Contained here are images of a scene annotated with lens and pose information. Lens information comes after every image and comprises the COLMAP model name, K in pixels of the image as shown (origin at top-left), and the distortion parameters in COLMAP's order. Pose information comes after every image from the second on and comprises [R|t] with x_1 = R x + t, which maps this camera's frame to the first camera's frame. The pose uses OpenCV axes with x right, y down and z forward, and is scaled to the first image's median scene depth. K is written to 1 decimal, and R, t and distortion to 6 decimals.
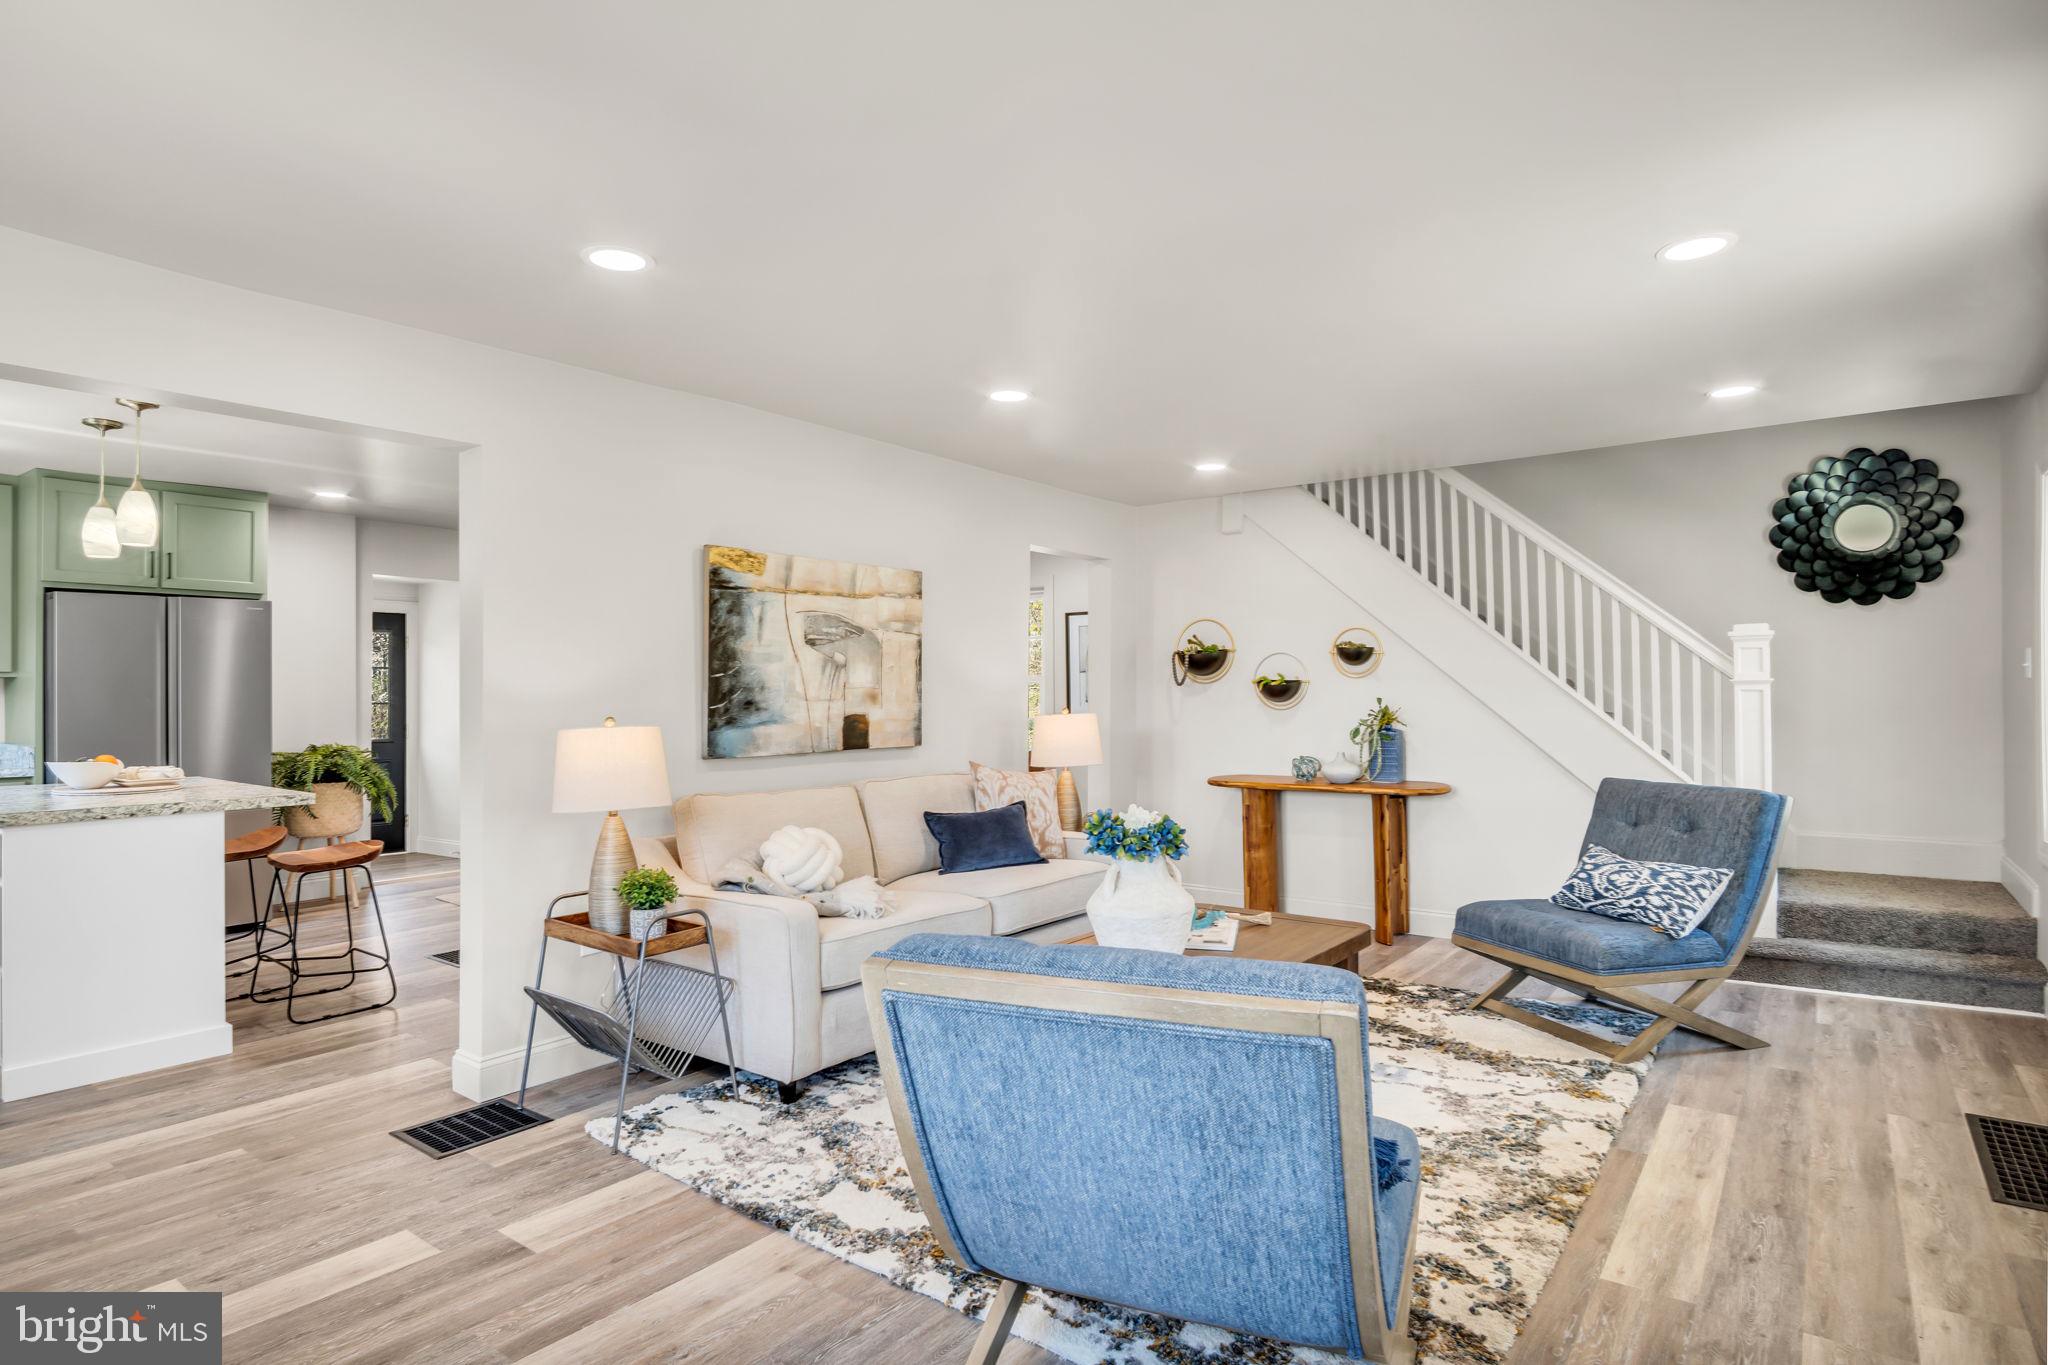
lens RADIAL K [[1109.4, 0, 1017.2], [0, 1109.4, 688.6], [0, 0, 1]] dist [-0.033366, 0.006653]
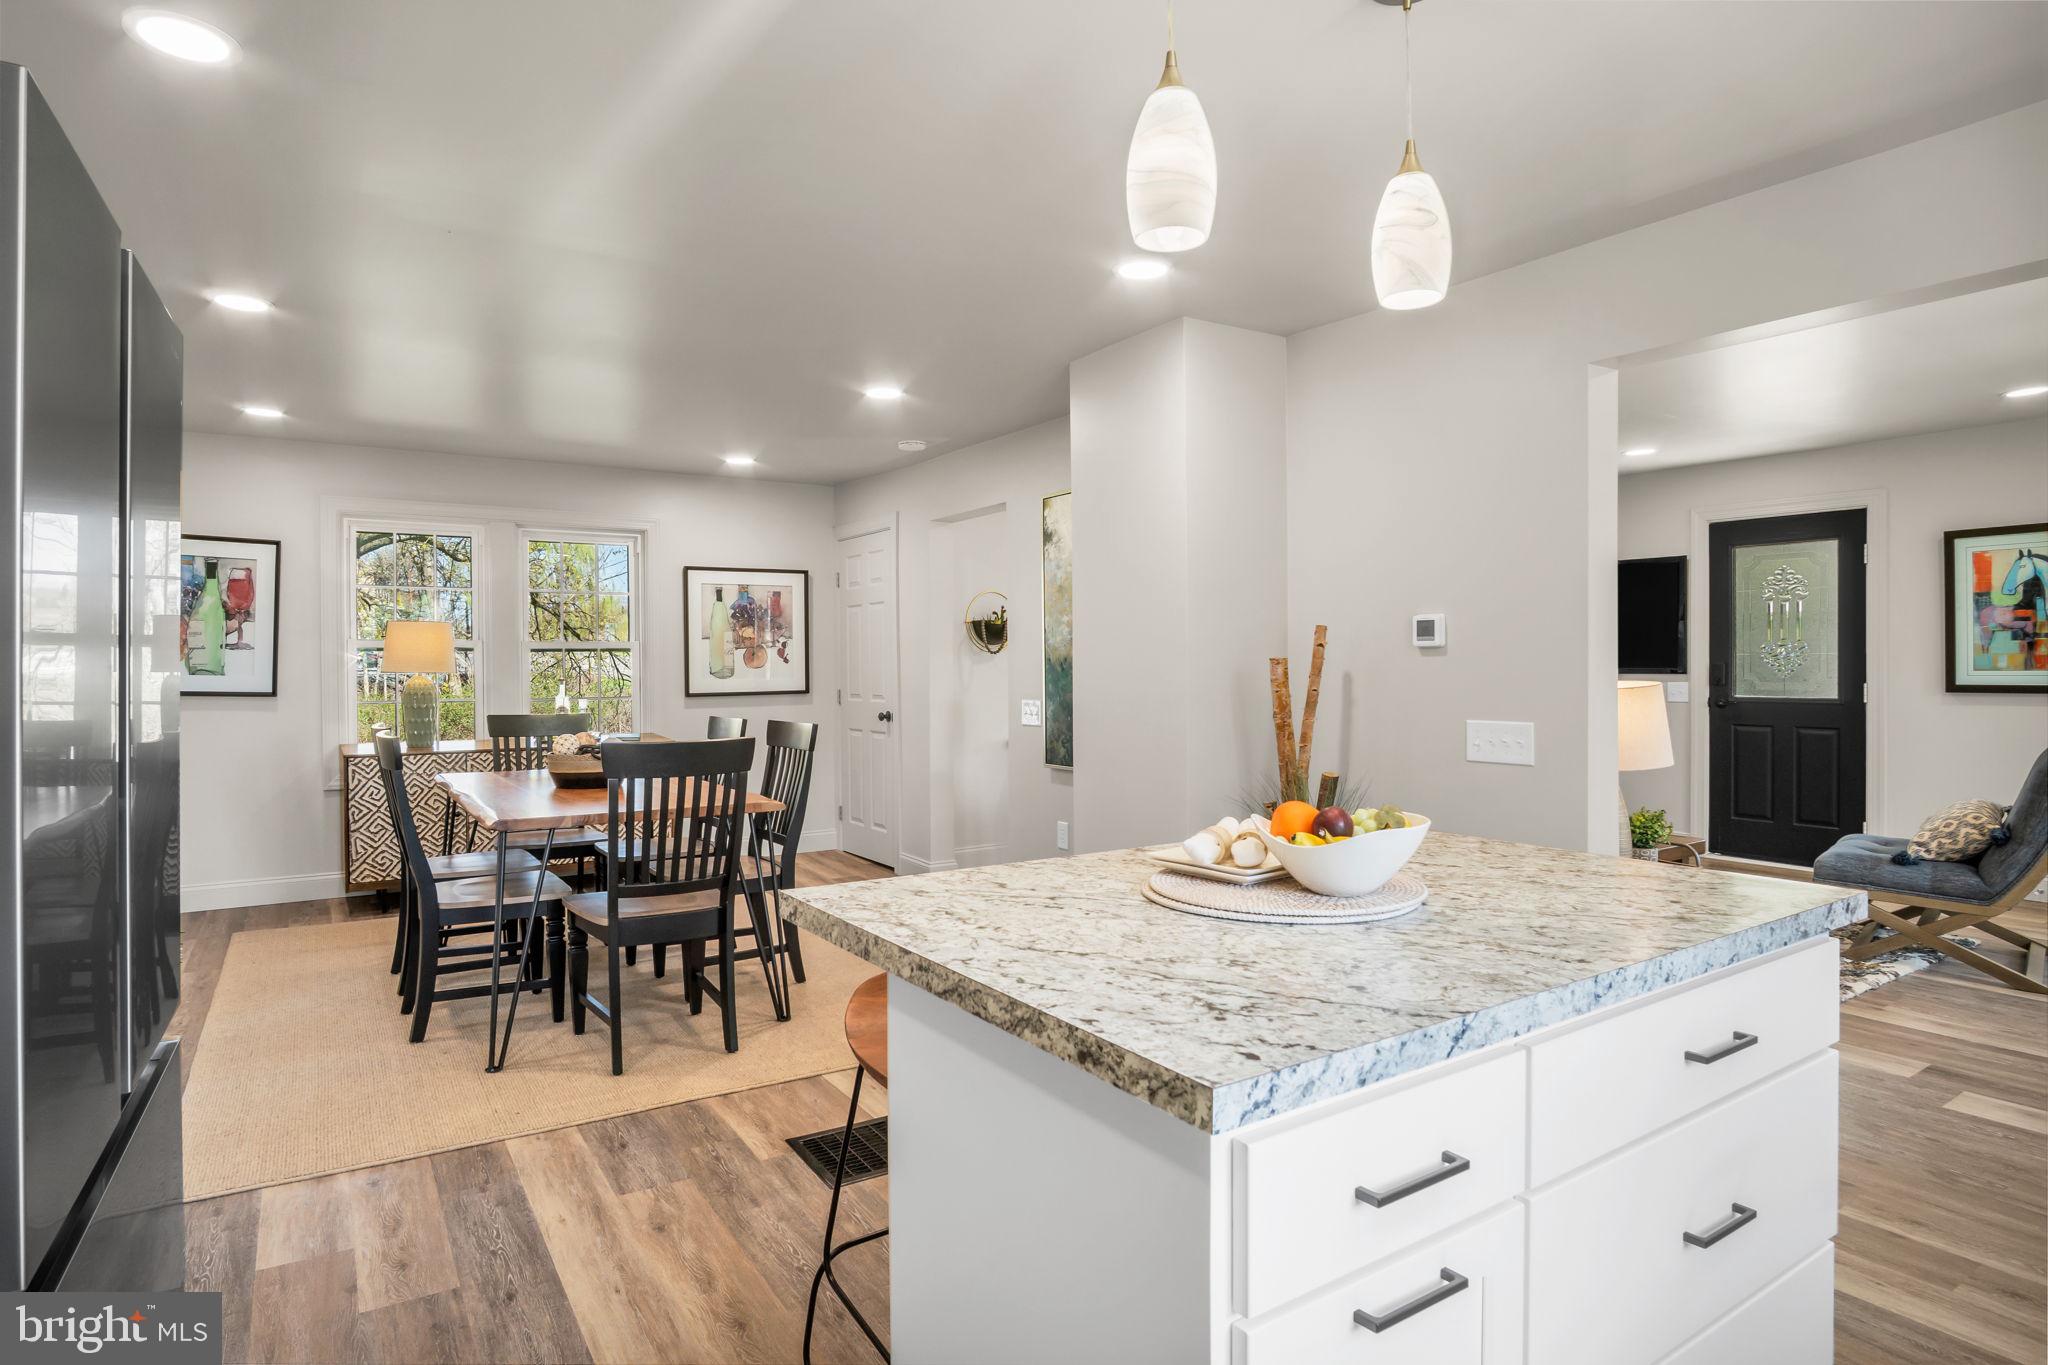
lens RADIAL K [[1083.3, 0, 1005.7], [0, 1083.3, 670.1], [0, 0, 1]] dist [-0.029348, 0.003288]
pose [[0.347233, -0.003944, 0.937771, -0.976725], [0.003011, 0.999991, 0.003091, 0.011912], [-0.937774, 0.001750, 0.347242, 0.770331]]
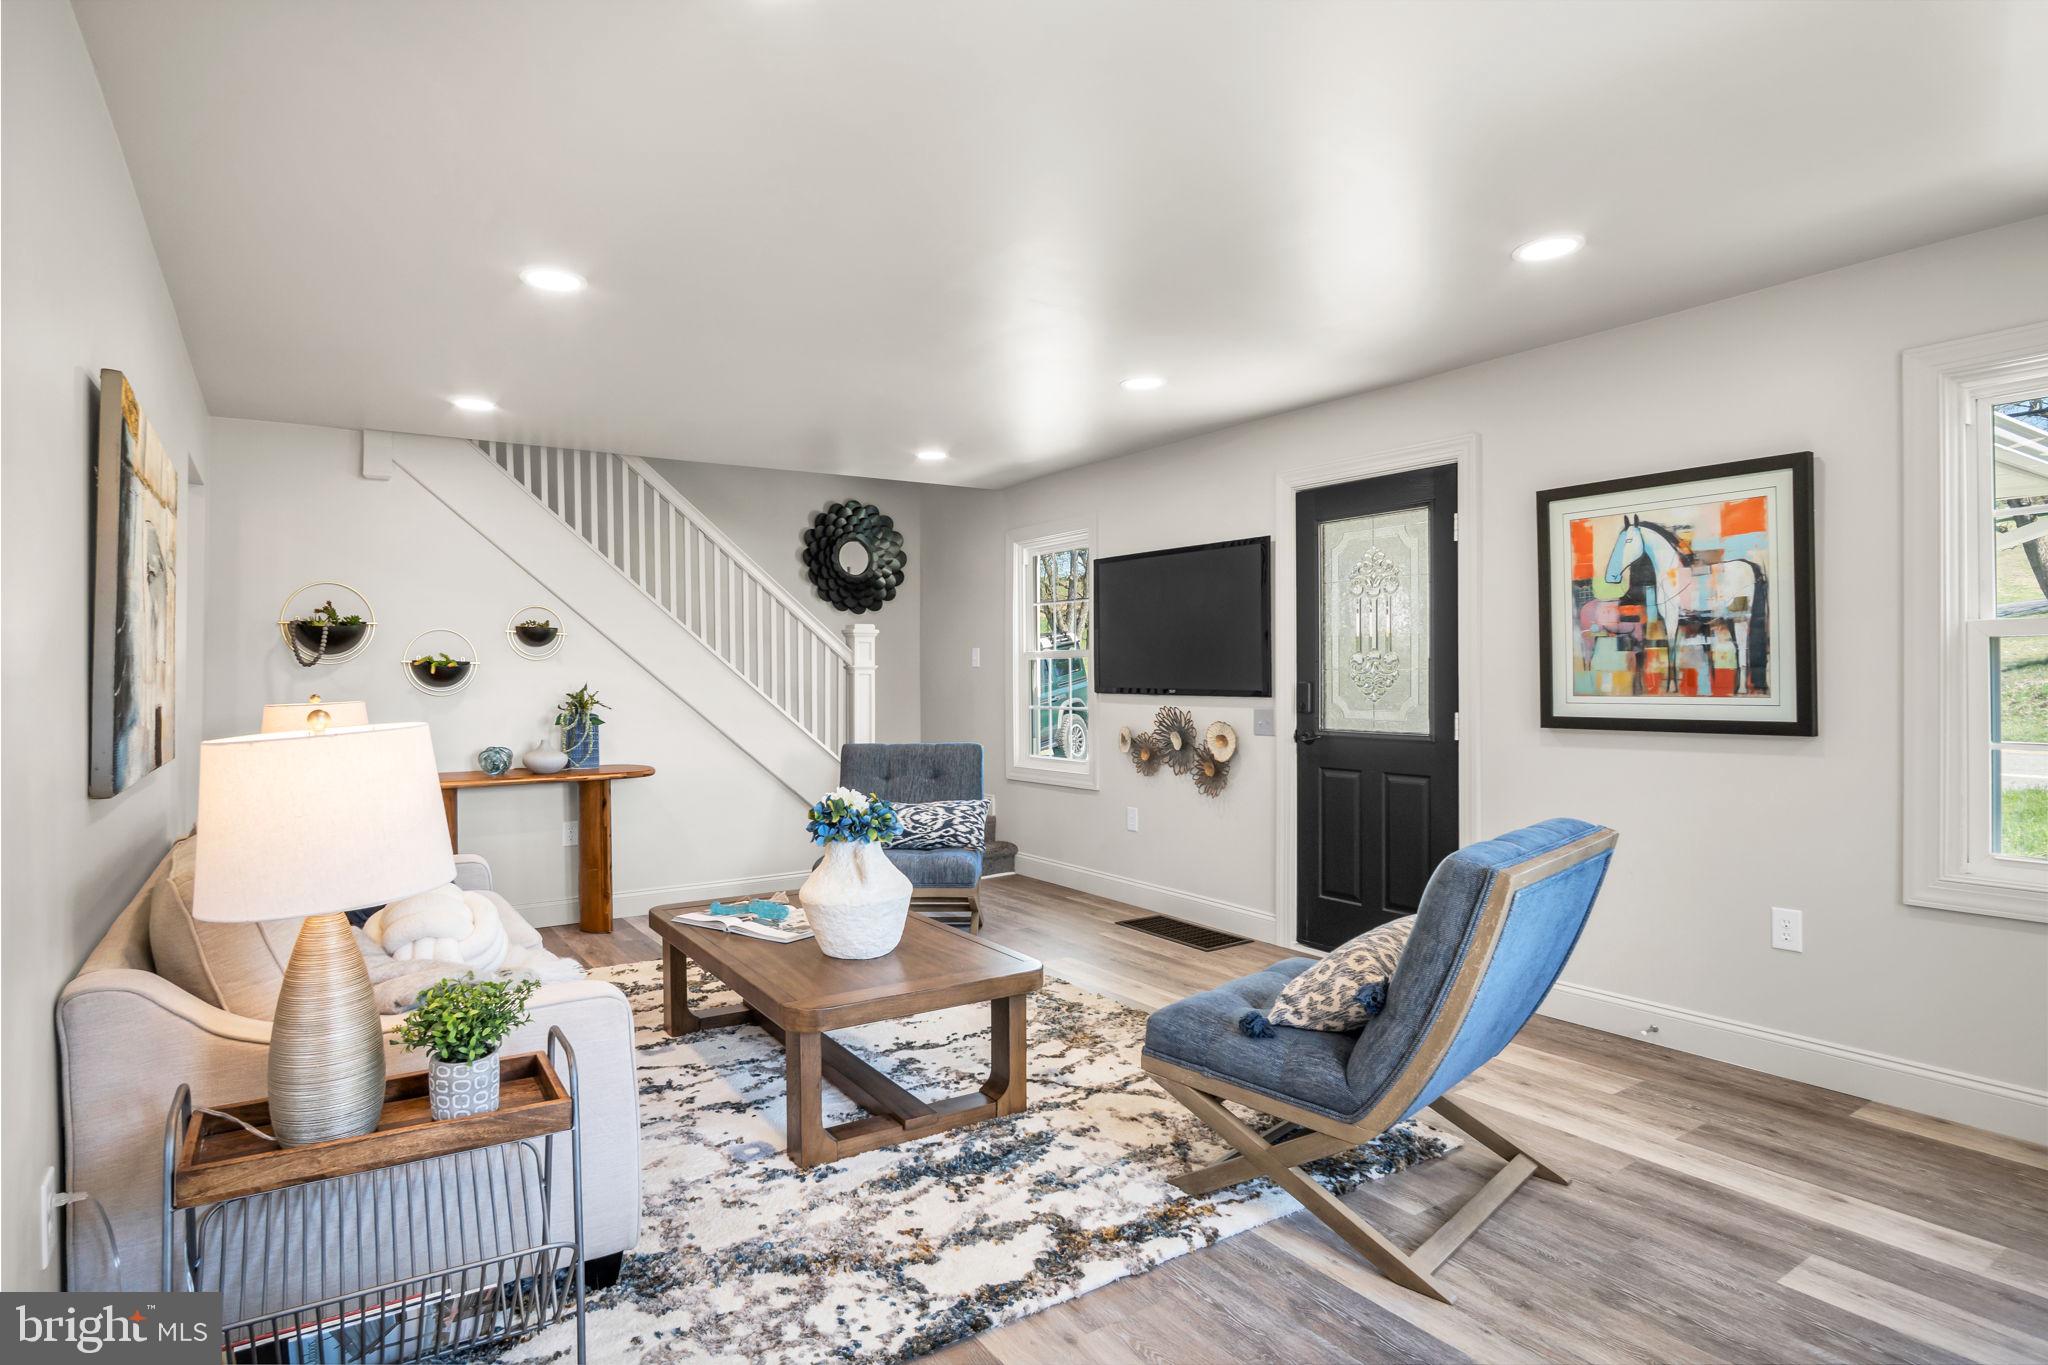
lens RADIAL K [[1083.3, 0, 1027.4], [0, 1083.3, 676.9], [0, 0, 1]] dist [-0.029348, 0.003288]
pose [[0.326533, 0.003098, 0.945181, -0.462892], [-0.000452, 0.999995, -0.003121, 0.008231], [-0.945186, 0.000592, 0.326533, 0.348991]]
